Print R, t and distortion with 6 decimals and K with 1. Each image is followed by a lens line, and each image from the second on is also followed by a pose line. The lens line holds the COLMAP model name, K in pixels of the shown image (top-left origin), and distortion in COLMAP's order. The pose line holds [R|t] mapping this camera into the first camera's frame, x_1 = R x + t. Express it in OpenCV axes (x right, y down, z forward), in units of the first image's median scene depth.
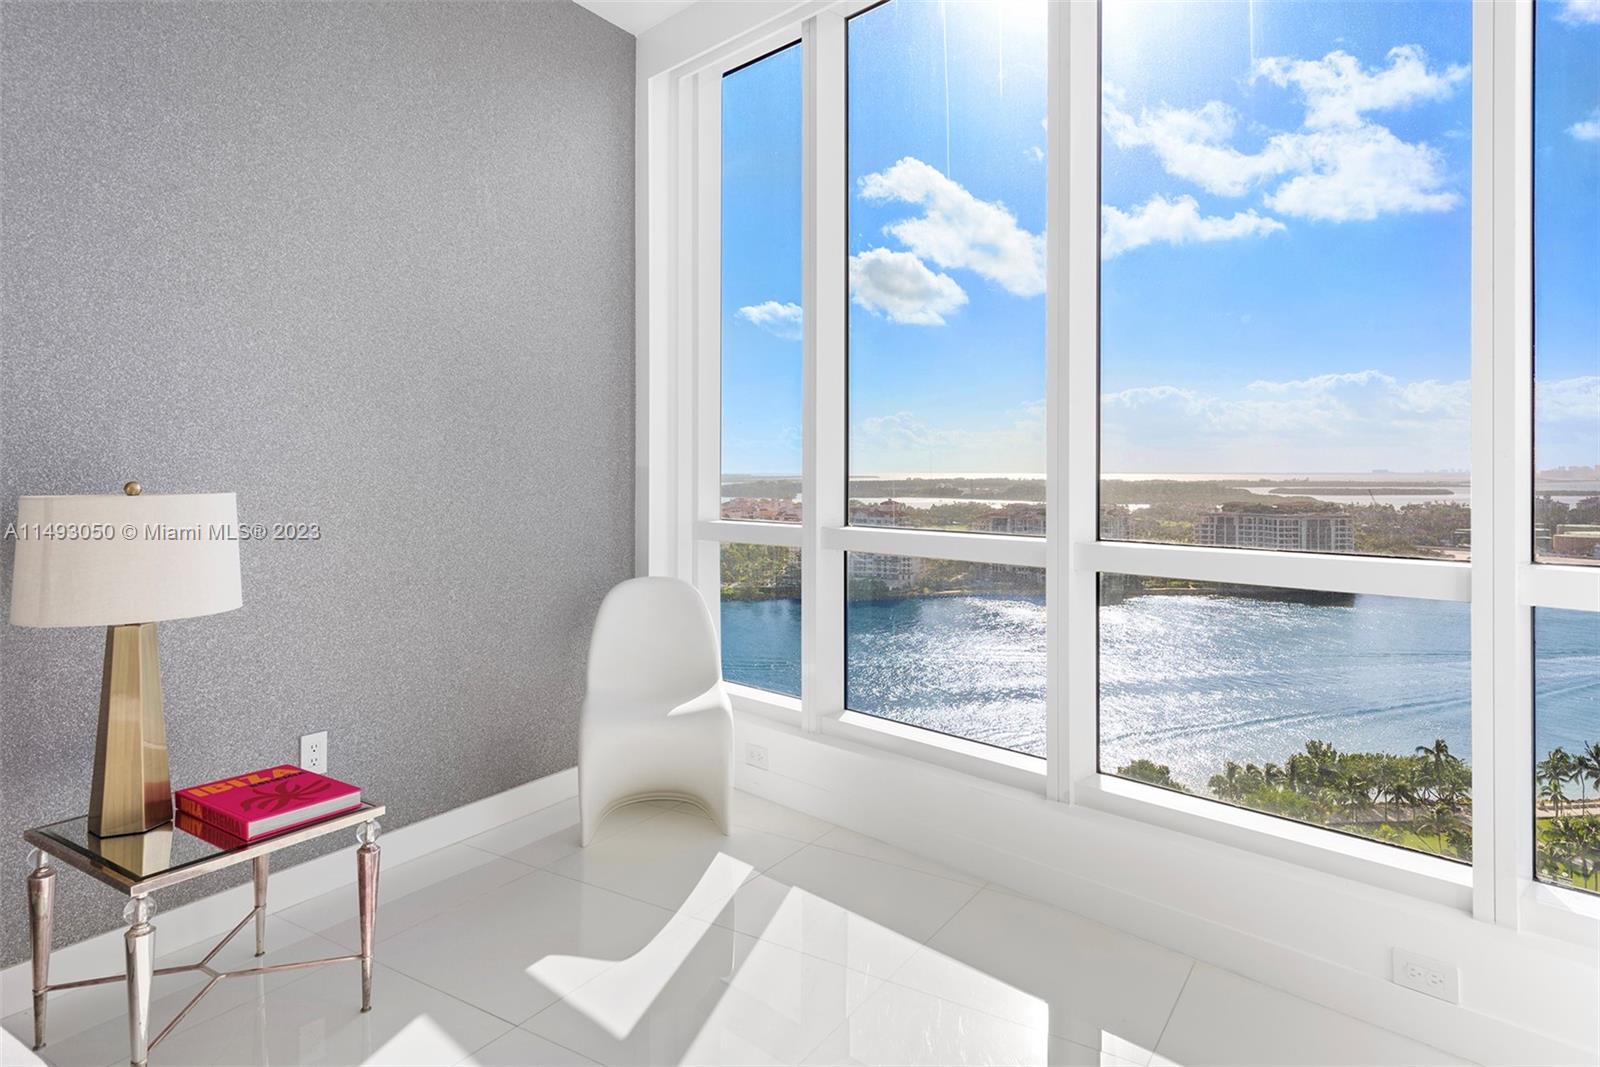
lens RADIAL K [[963.5, 0, 804.4], [0, 963.5, 471.3], [0, 0, 1]] dist [0.021260, -0.000102]
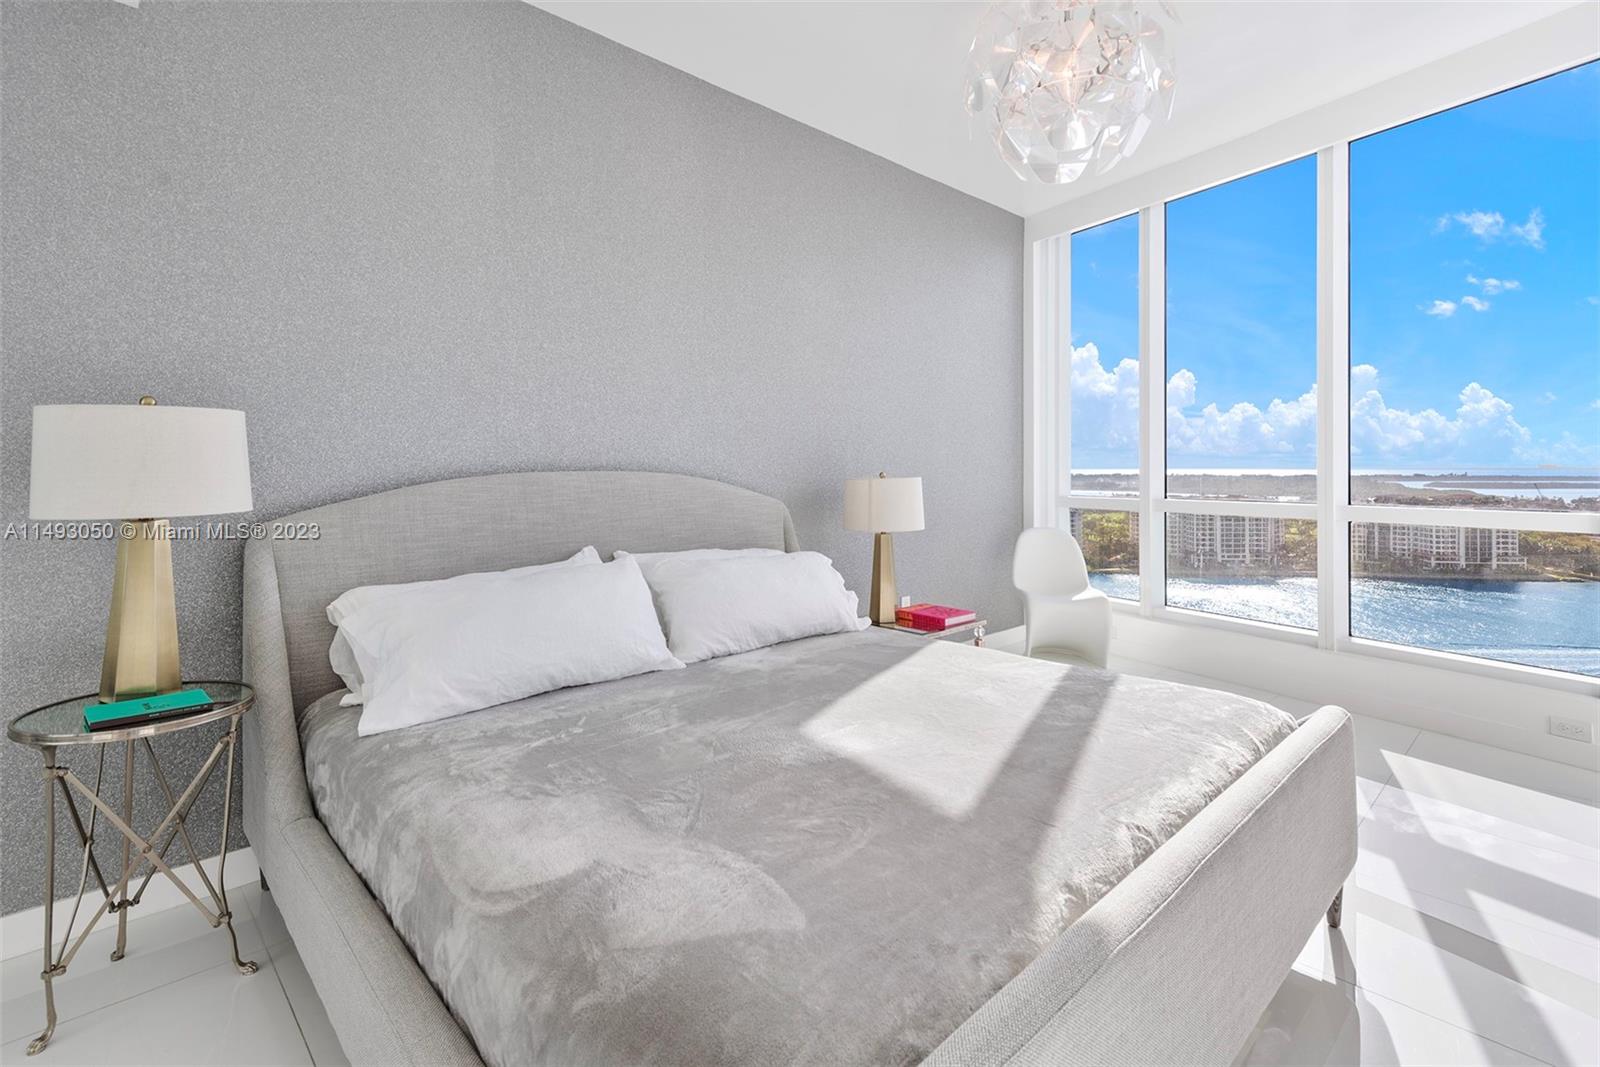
lens RADIAL K [[748.7, 0, 798.4], [0, 748.7, 473.3], [0, 0, 1]] dist [0.010051, -0.000341]
pose [[0.969998, -0.003619, -0.243087, -0.291088], [0.004868, 0.999978, 0.004535, 0.002338], [0.243065, -0.005582, 0.969994, -0.497724]]
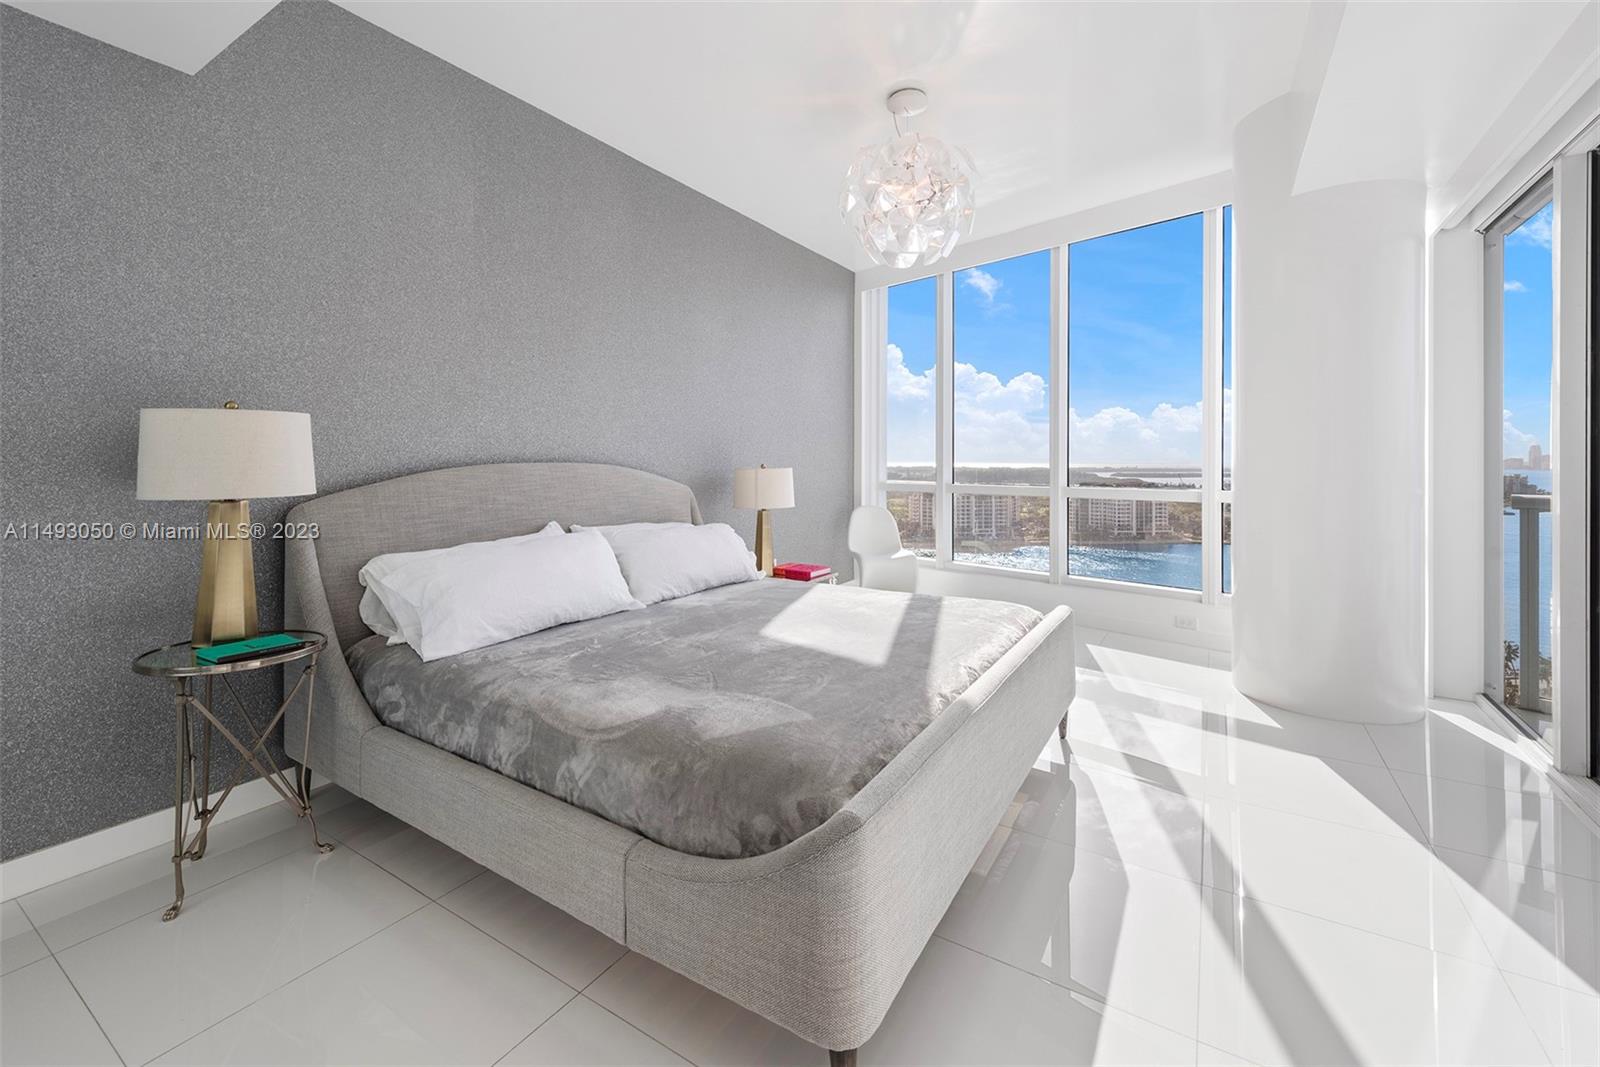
lens RADIAL K [[653.6, 0, 793.1], [0, 653.6, 469.9], [0, 0, 1]] dist [0.001585, -0.000022]
pose [[0.999986, -0.002364, -0.004808, -0.377624], [0.002421, 0.999926, 0.011941, 0.002645], [0.004779, -0.011953, 0.999917, -0.679105]]
